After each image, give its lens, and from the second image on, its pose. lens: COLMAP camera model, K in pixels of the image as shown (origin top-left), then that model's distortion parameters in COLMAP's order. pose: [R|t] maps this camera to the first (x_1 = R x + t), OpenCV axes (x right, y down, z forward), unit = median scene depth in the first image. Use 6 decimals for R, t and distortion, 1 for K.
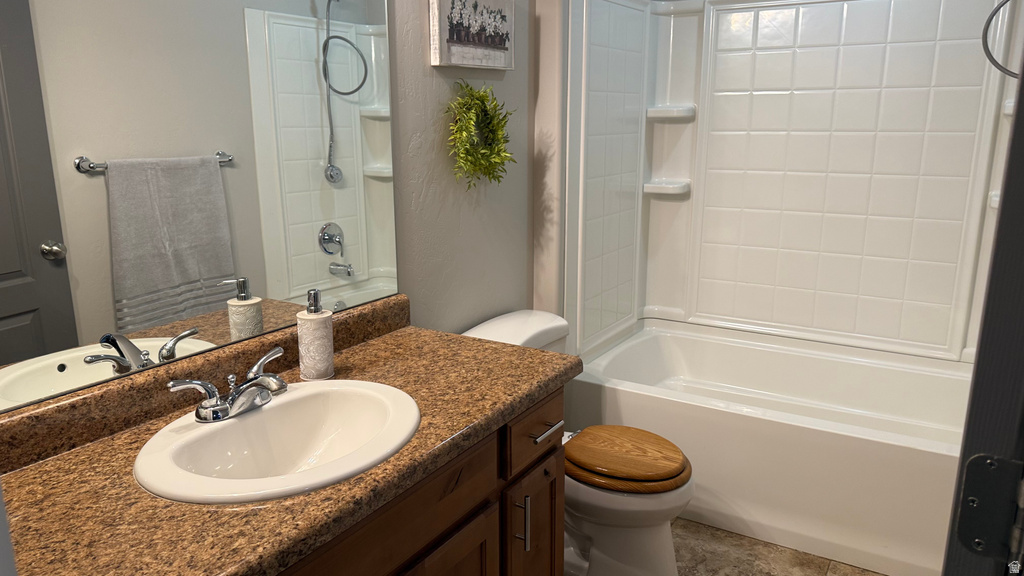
lens RADIAL K [[719.4, 0, 510.1], [0, 719.4, 290.4], [0, 0, 1]] dist [0.106661, -0.161959]
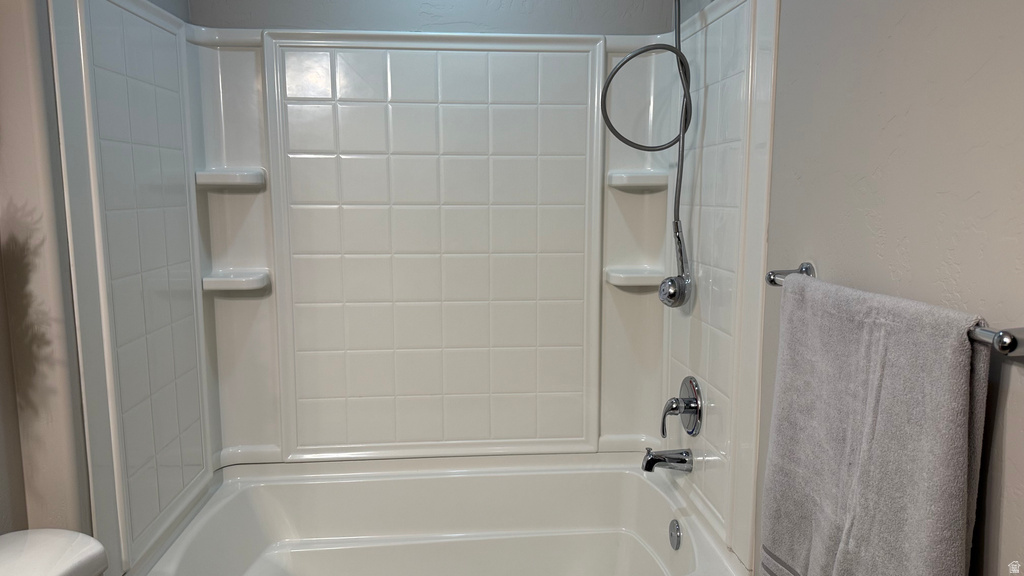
lens RADIAL K [[724.2, 0, 527.5], [0, 724.2, 293.3], [0, 0, 1]] dist [0.032192, -0.047093]
pose [[0.798852, -0.078388, 0.596398, 0.020630], [0.133723, 0.989806, -0.049020, -0.070003], [-0.586476, 0.118911, 0.801191, 0.320693]]
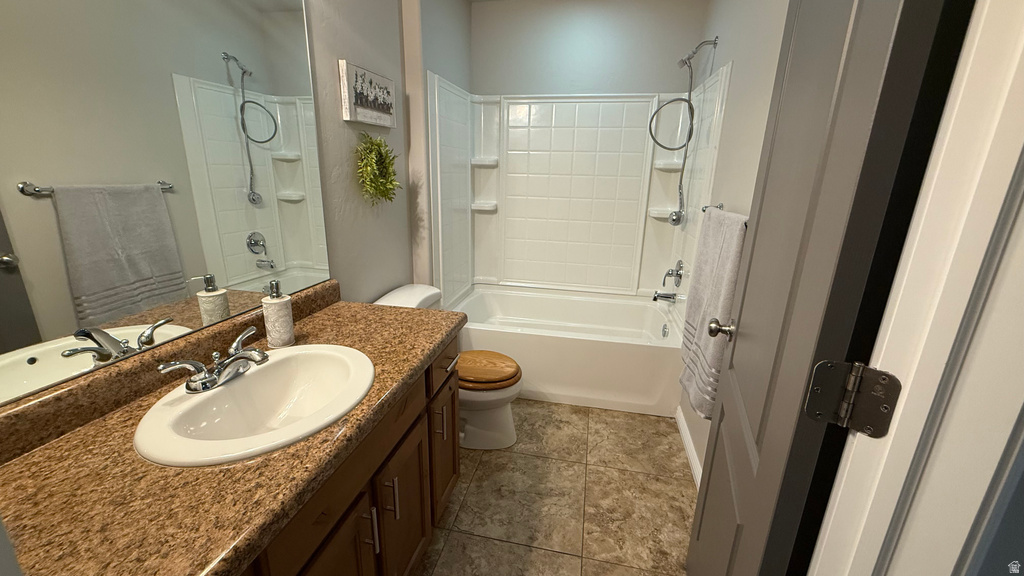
lens RADIAL K [[408.5, 0, 511.4], [0, 408.5, 285.3], [0, 0, 1]] dist [0.001279, -0.000251]
pose [[0.940435, -0.066517, 0.333403, -0.068415], [0.051908, 0.997268, 0.052548, -0.005707], [-0.335987, -0.032111, 0.941319, 0.088246]]
